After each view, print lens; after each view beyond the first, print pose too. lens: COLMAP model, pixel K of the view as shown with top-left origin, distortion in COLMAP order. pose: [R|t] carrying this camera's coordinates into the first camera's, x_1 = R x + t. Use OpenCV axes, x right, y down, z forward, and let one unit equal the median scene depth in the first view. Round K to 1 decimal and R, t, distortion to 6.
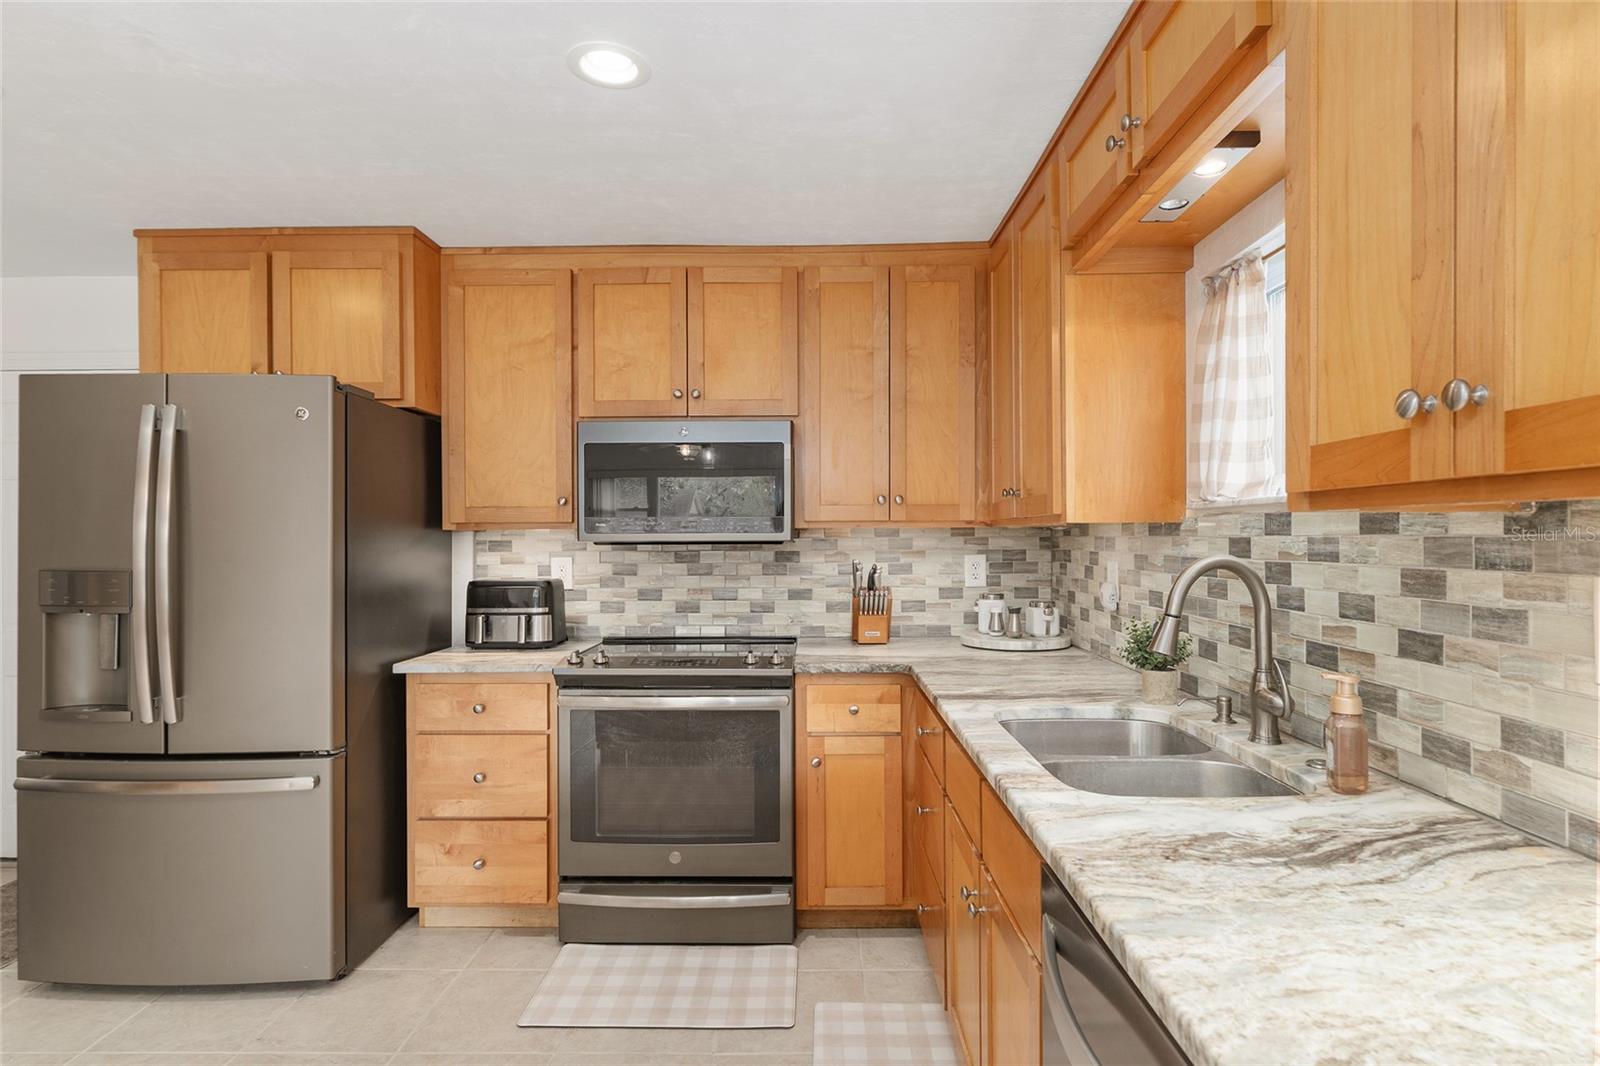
lens RADIAL K [[830.5, 0, 799.6], [0, 830.5, 540.5], [0, 0, 1]] dist [0.001789, -0.000380]
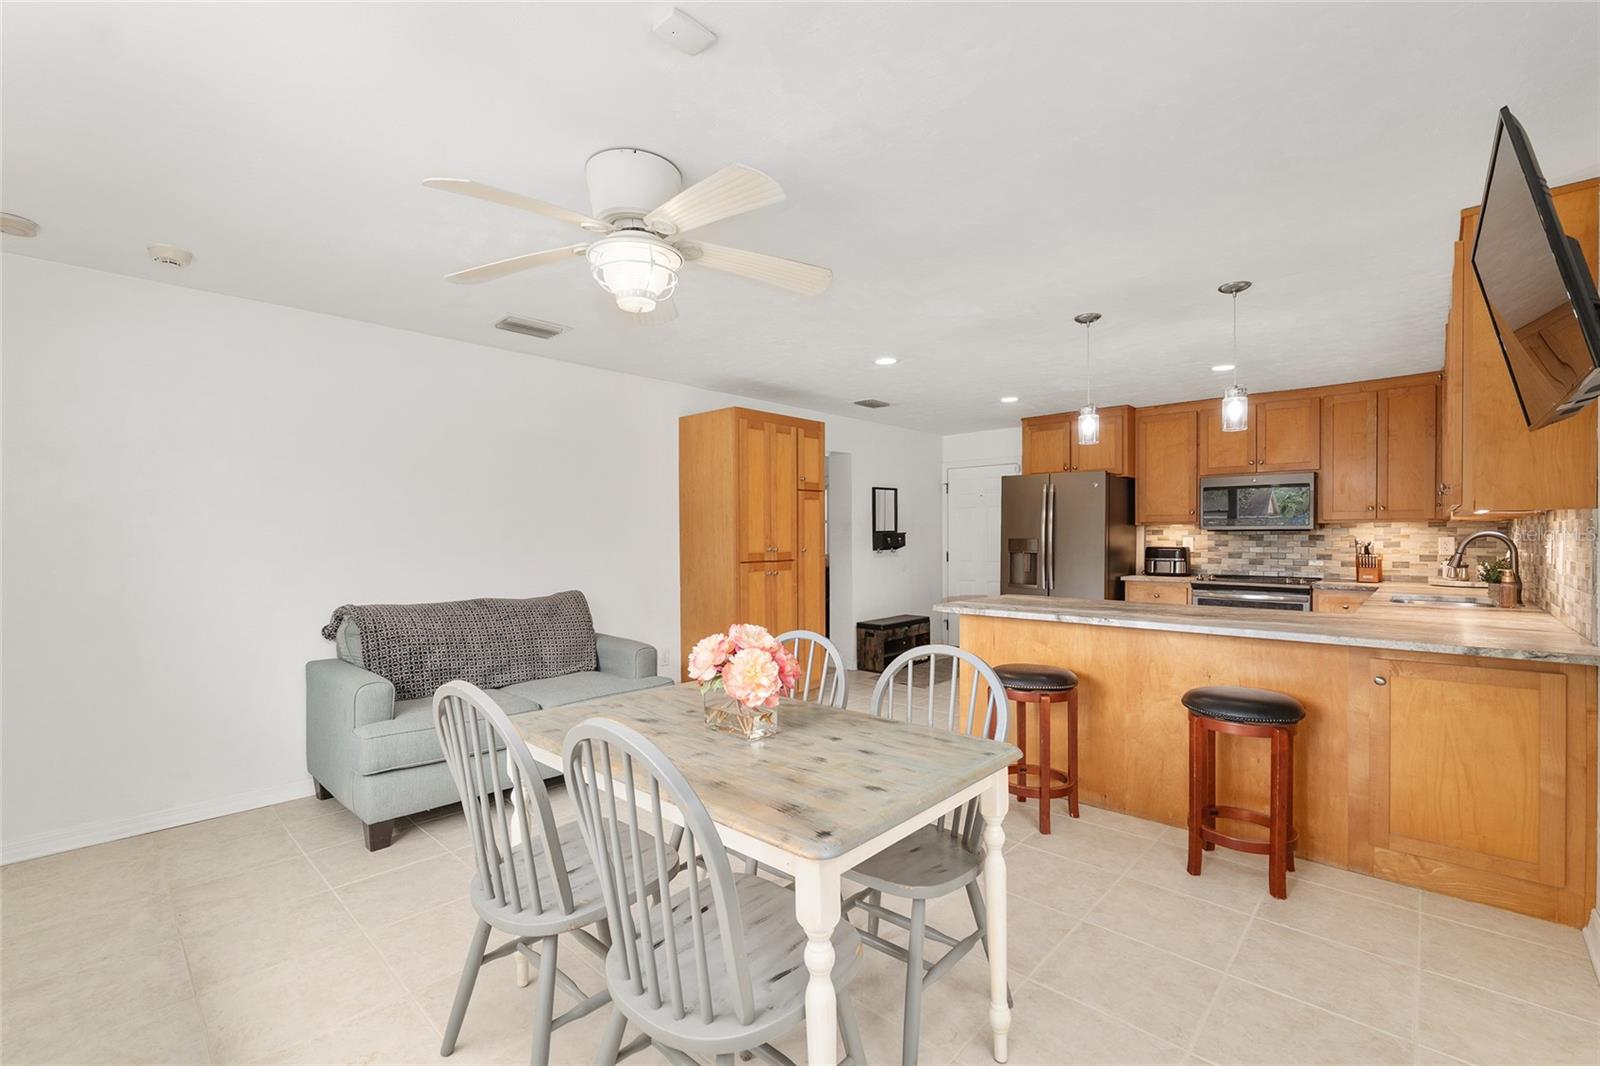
lens RADIAL K [[686.5, 0, 802.3], [0, 686.5, 539.4], [0, 0, 1]] dist [0.002072, -0.000848]
pose [[0.746357, 0.007823, -0.665500, 0.177609], [-0.005672, 0.999969, 0.005393, 0.023966], [0.665522, -0.000250, 0.746378, -1.144853]]
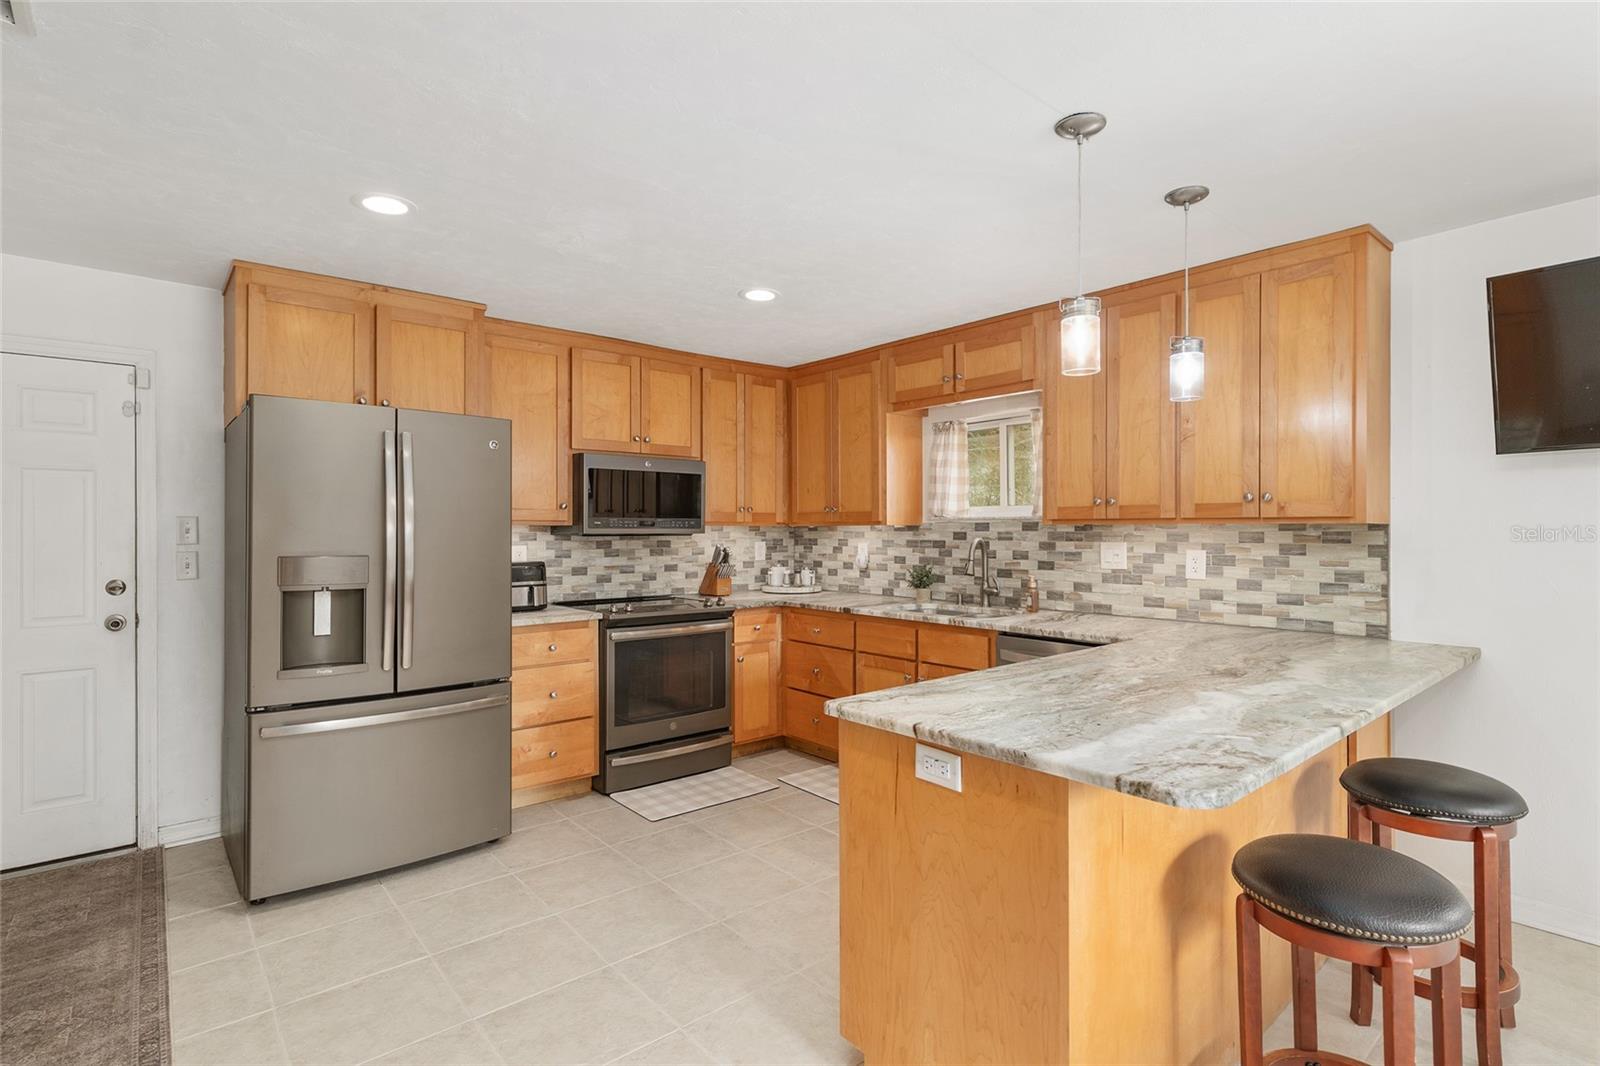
lens RADIAL K [[776.4, 0, 797.1], [0, 776.4, 523.0], [0, 0, 1]] dist [0.008200, -0.004599]
pose [[0.758050, 0.009392, 0.652129, -0.858426], [0.000361, 0.999890, -0.014821, 0.002413], [-0.652196, 0.011470, 0.757963, -0.291613]]
